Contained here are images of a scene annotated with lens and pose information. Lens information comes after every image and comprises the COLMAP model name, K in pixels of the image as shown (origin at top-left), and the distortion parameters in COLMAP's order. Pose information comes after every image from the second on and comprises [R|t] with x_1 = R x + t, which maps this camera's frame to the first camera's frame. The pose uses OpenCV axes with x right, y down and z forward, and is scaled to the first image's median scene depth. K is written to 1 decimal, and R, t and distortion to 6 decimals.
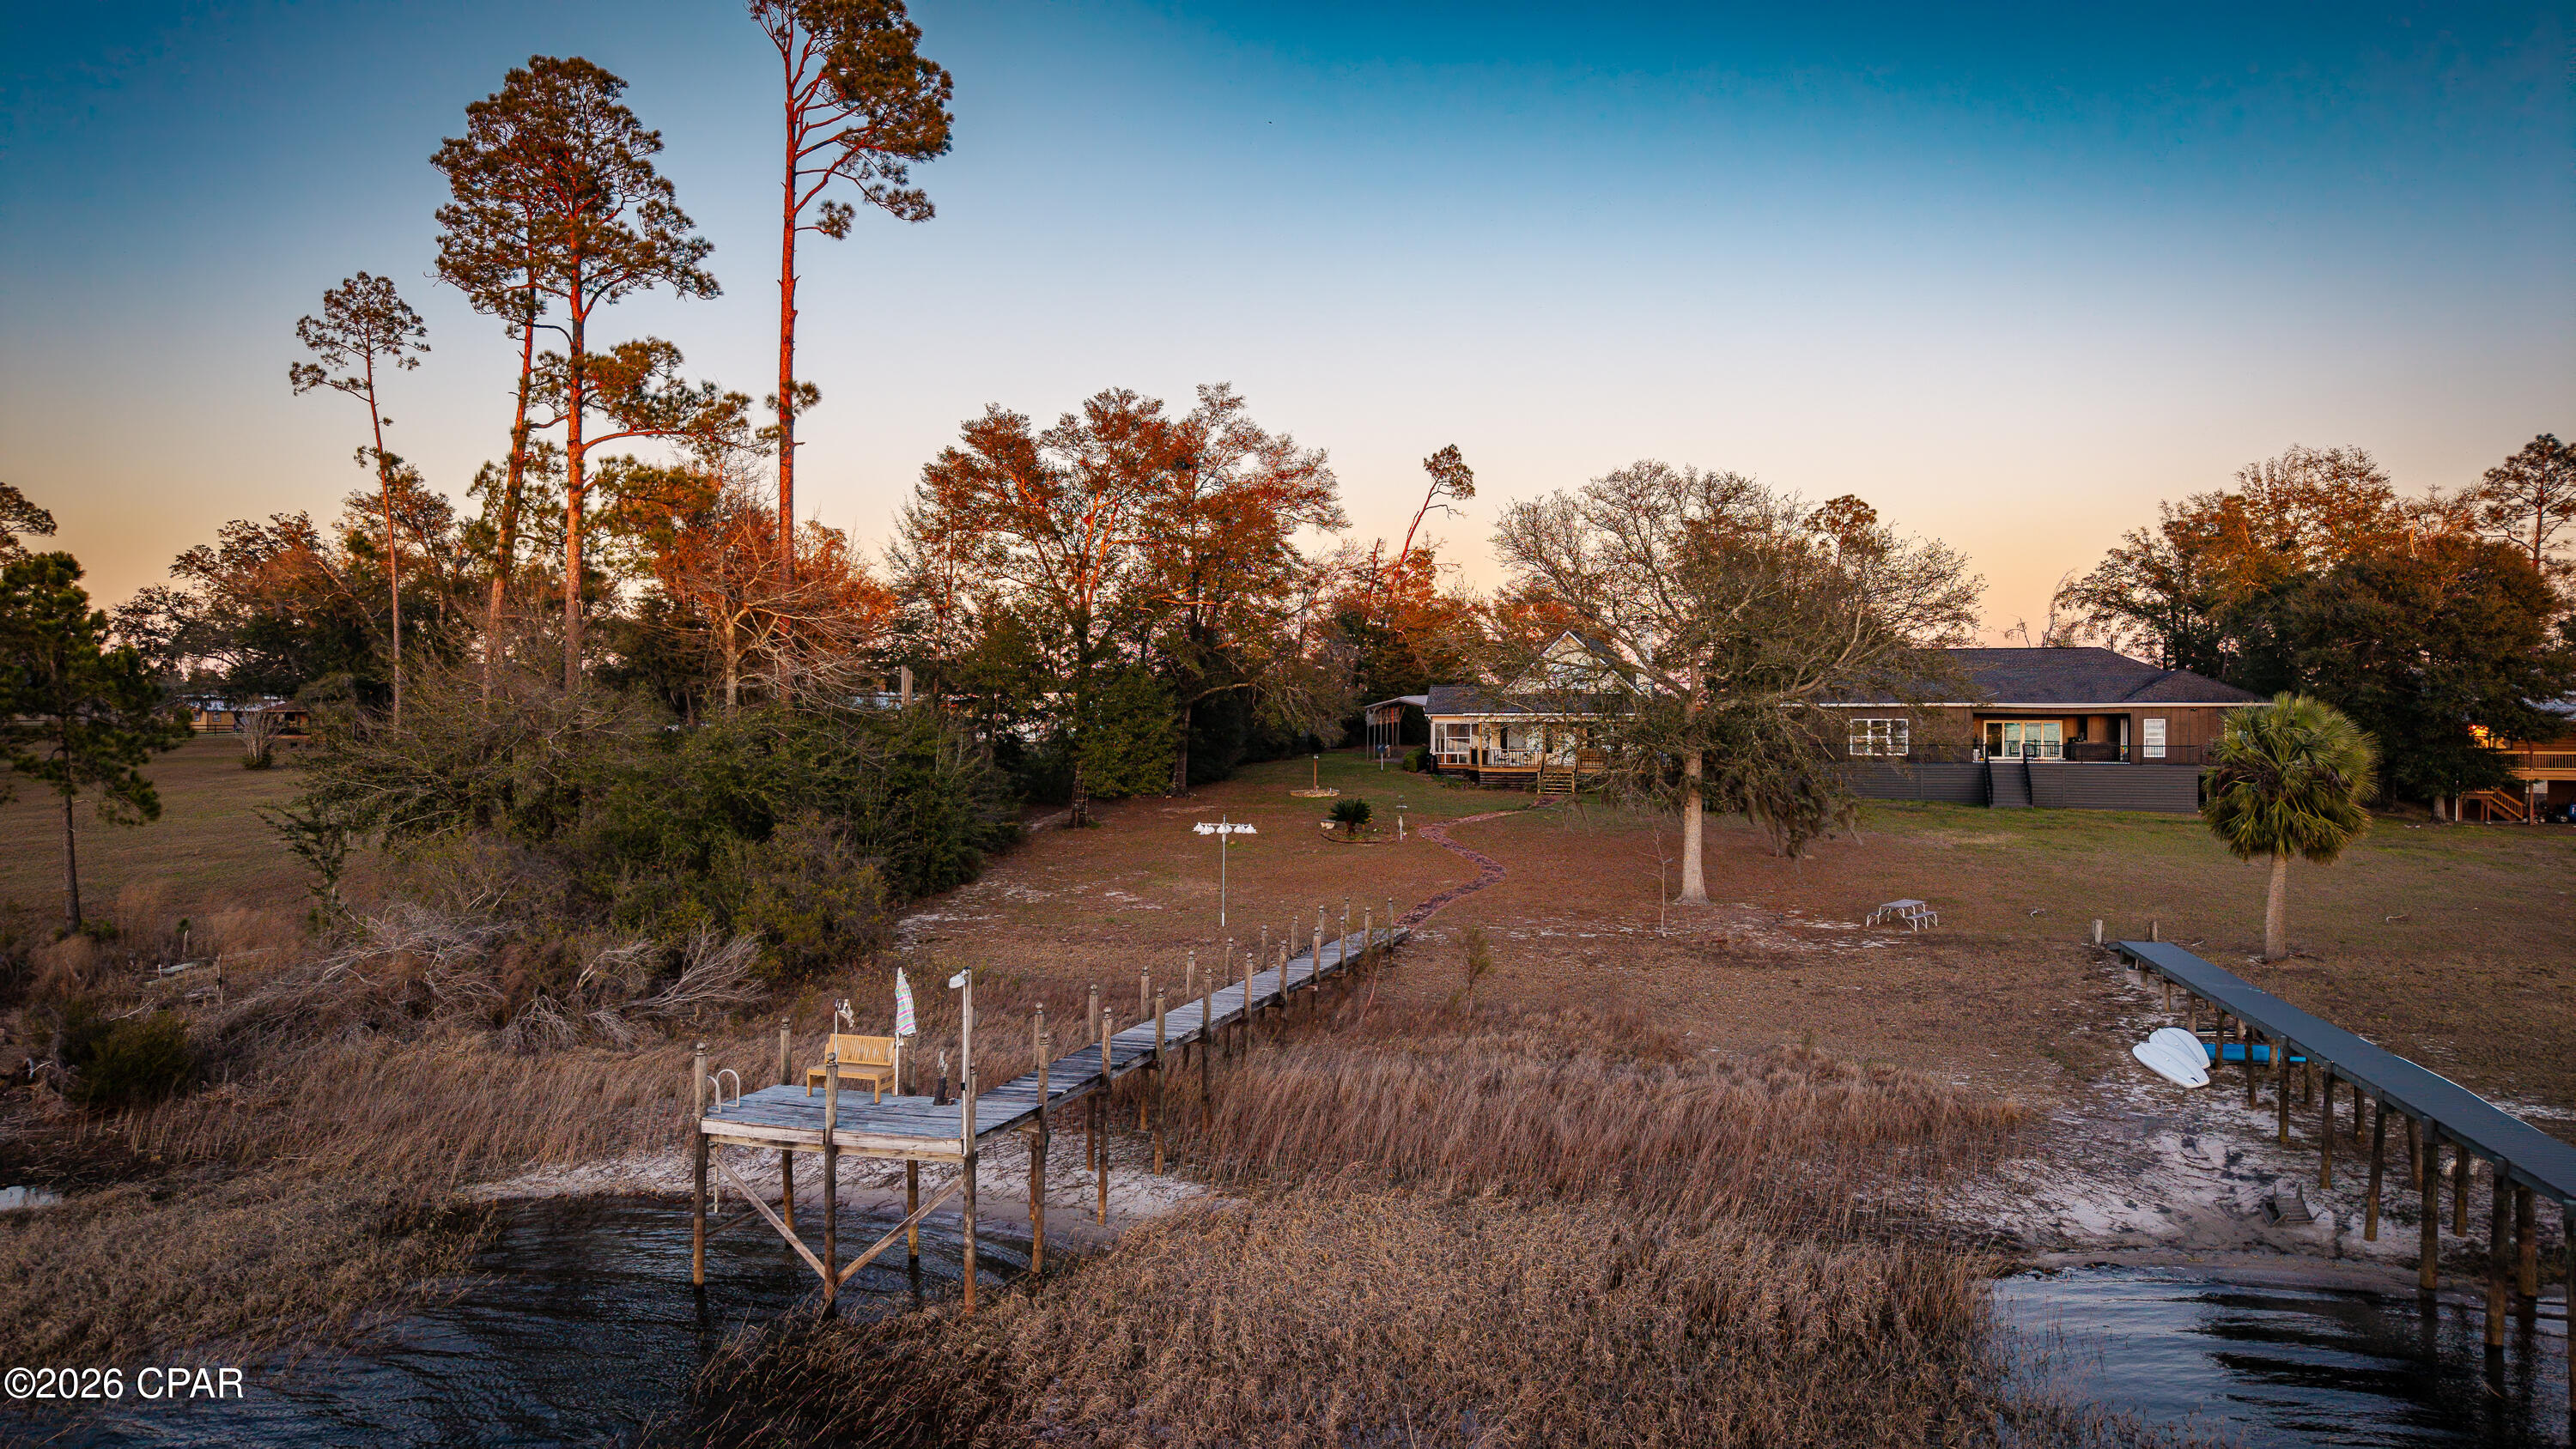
lens RADIAL K [[1704.8, 0, 1288.7], [0, 1704.8, 737.7], [0, 0, 1]] dist [0.006578, 0.000801]
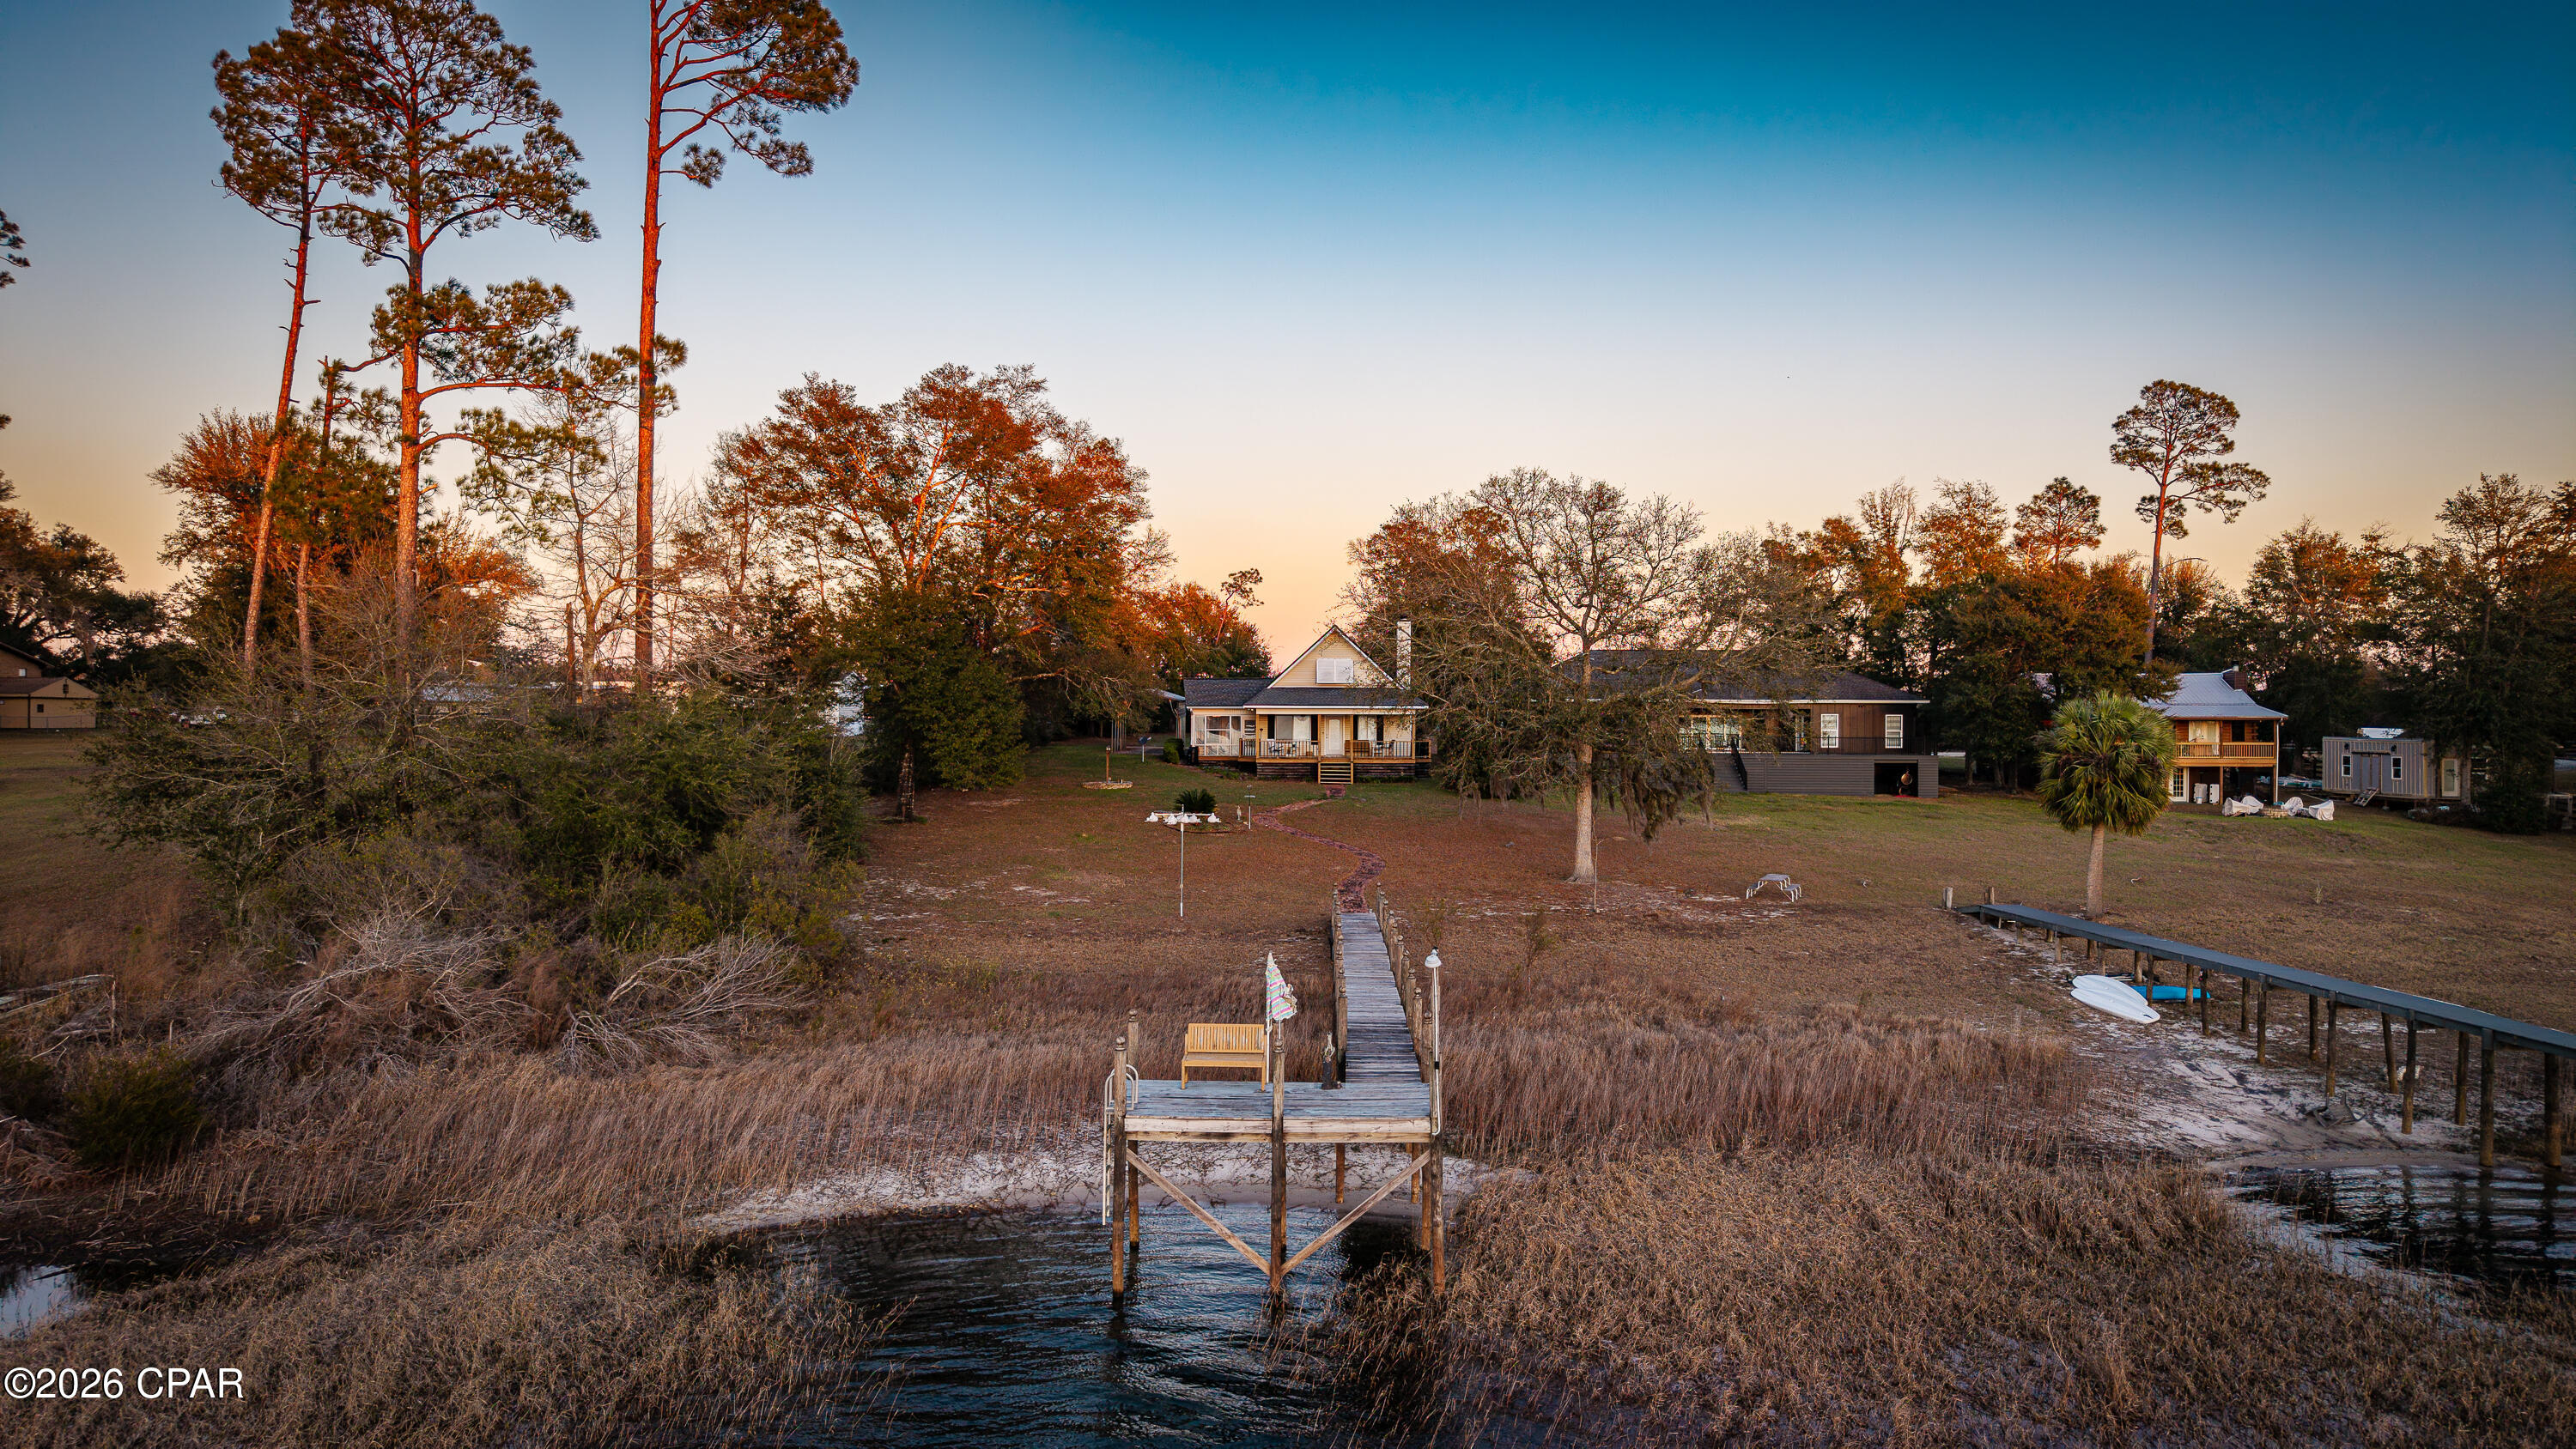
lens RADIAL K [[1711.5, 0, 1288.0], [0, 1711.5, 724.5], [0, 0, 1]] dist [0.008425, -0.001697]
pose [[0.957459, 0.002690, 0.288556, -0.230550], [-0.001254, 0.999986, -0.005162, 0.003252], [-0.288566, 0.004581, 0.957449, 0.022218]]
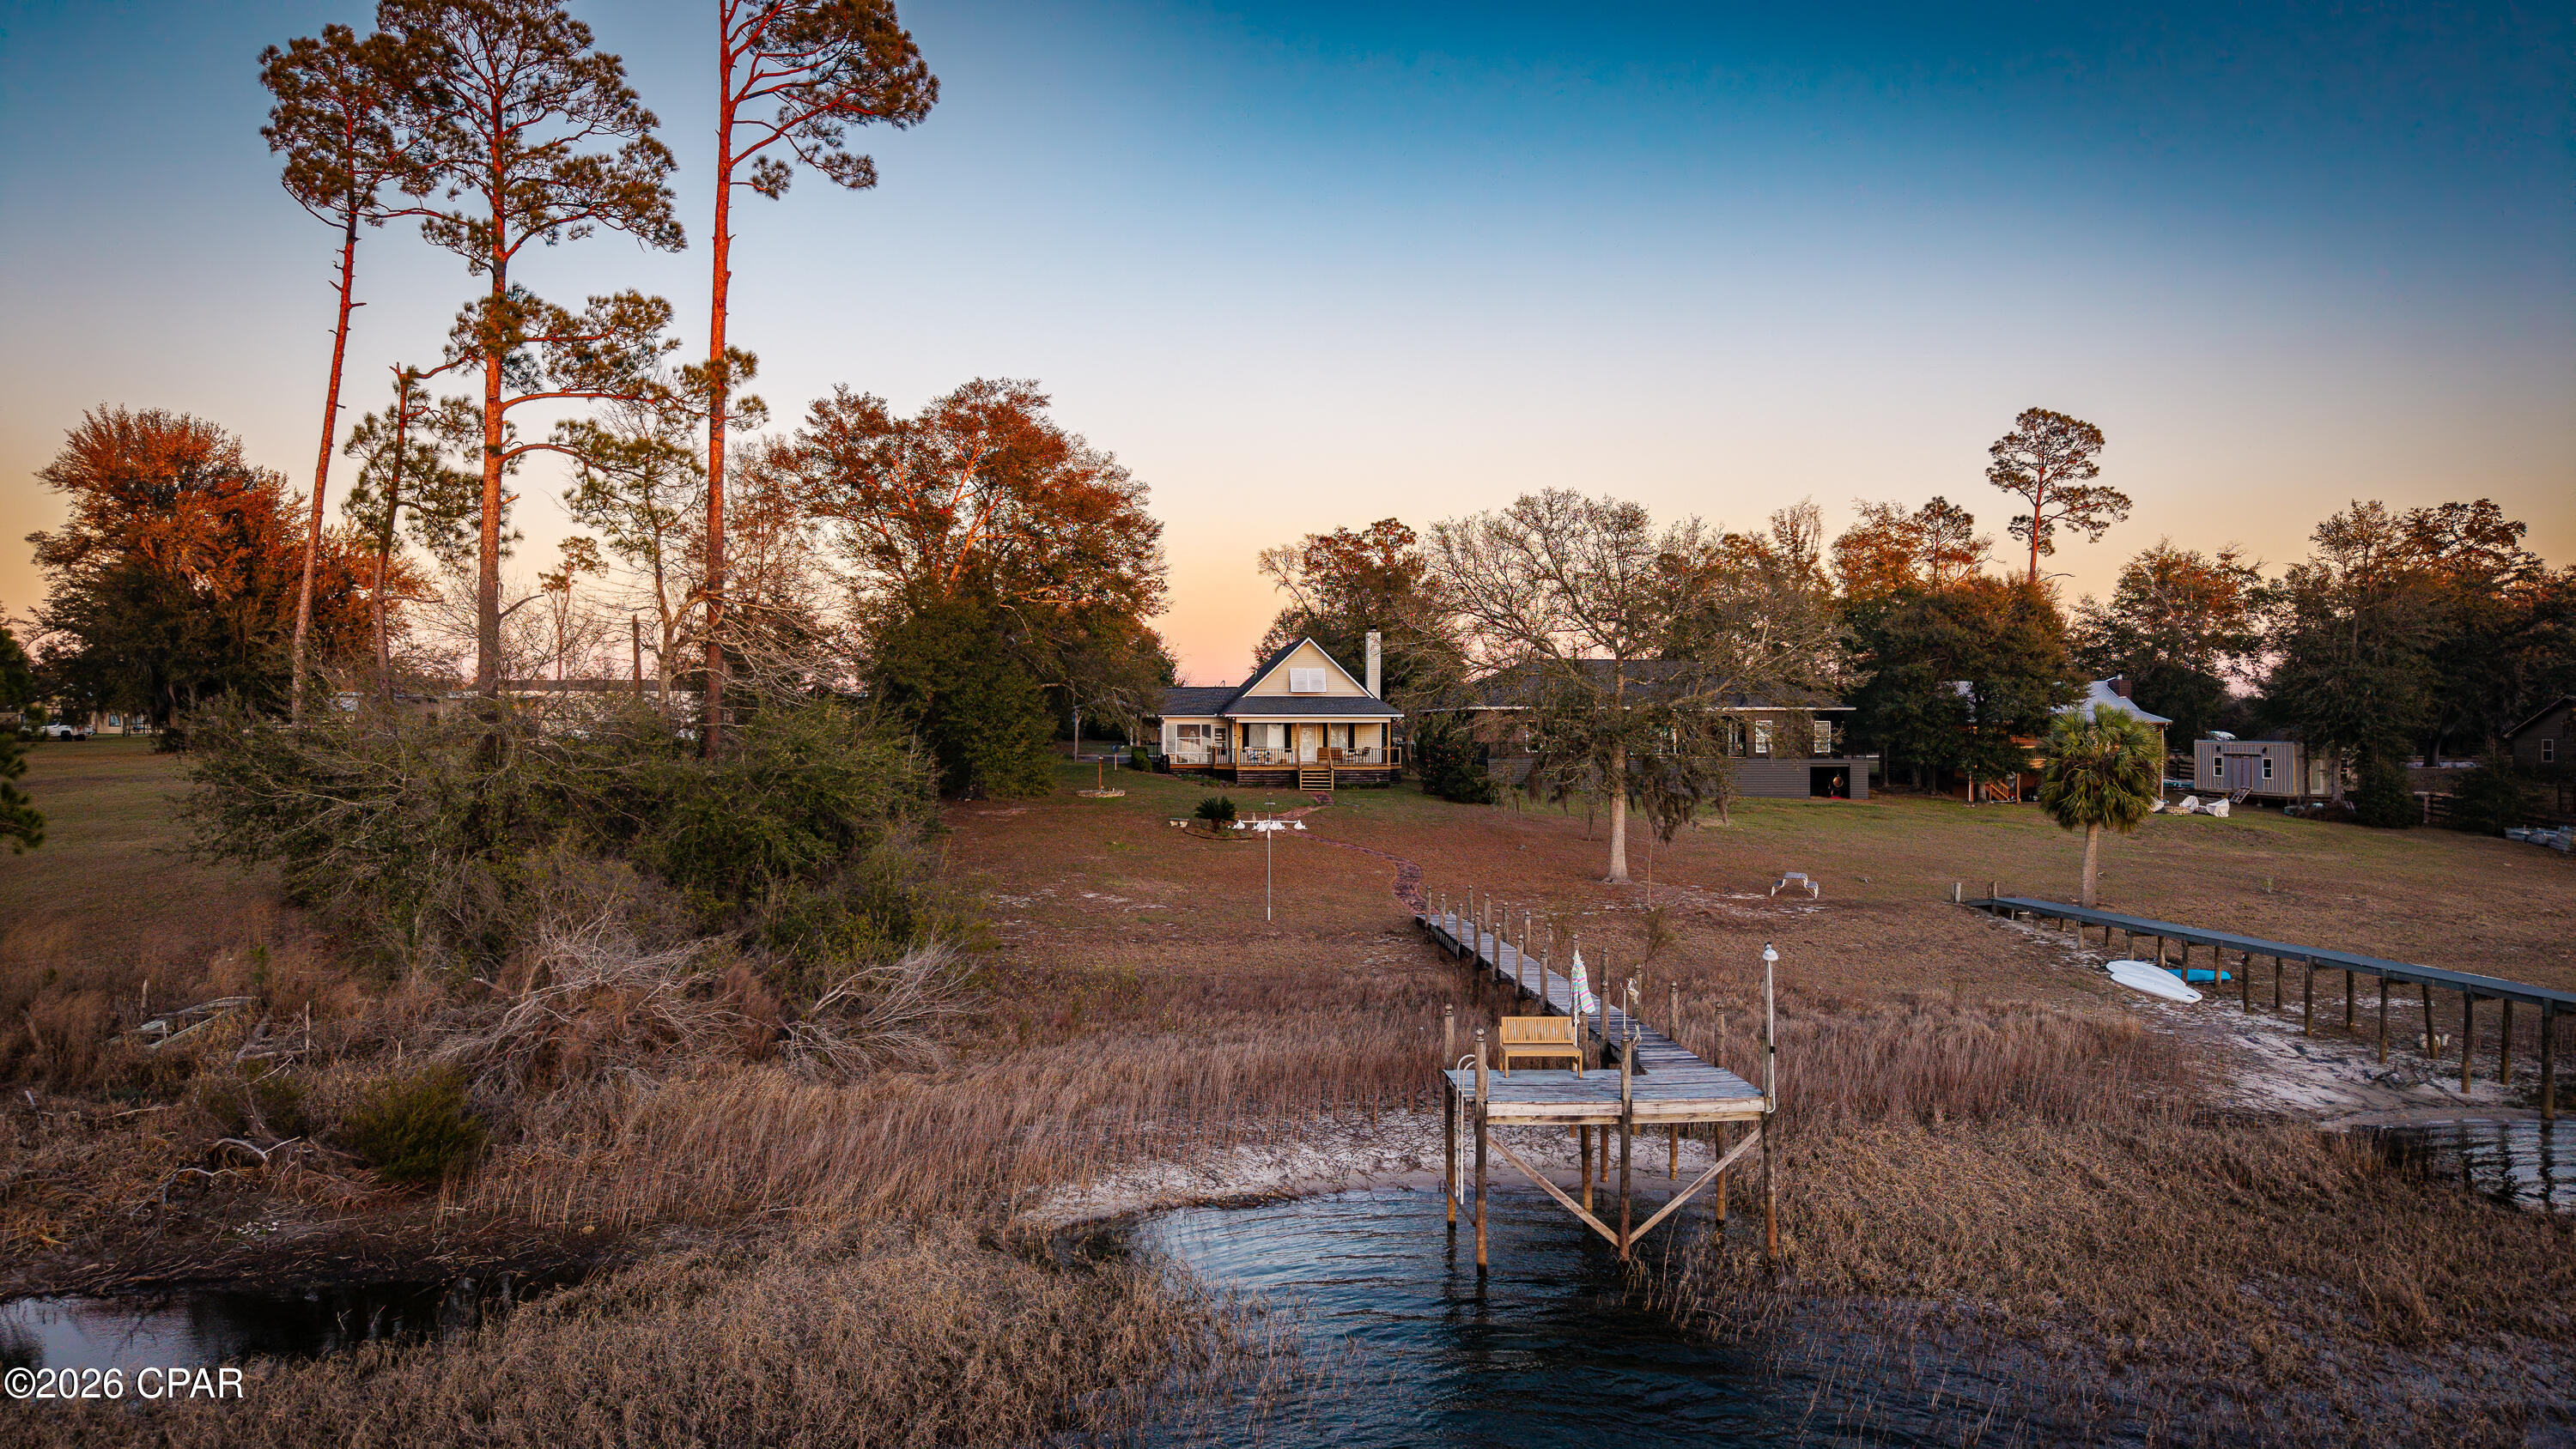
lens RADIAL K [[1704.8, 0, 1288.7], [0, 1704.8, 737.7], [0, 0, 1]] dist [0.006578, 0.000801]
pose [[0.921036, -0.002737, 0.389469, -0.369695], [0.003199, 0.999995, -0.000537, 0.000801], [-0.389465, 0.001741, 0.921040, 0.041542]]
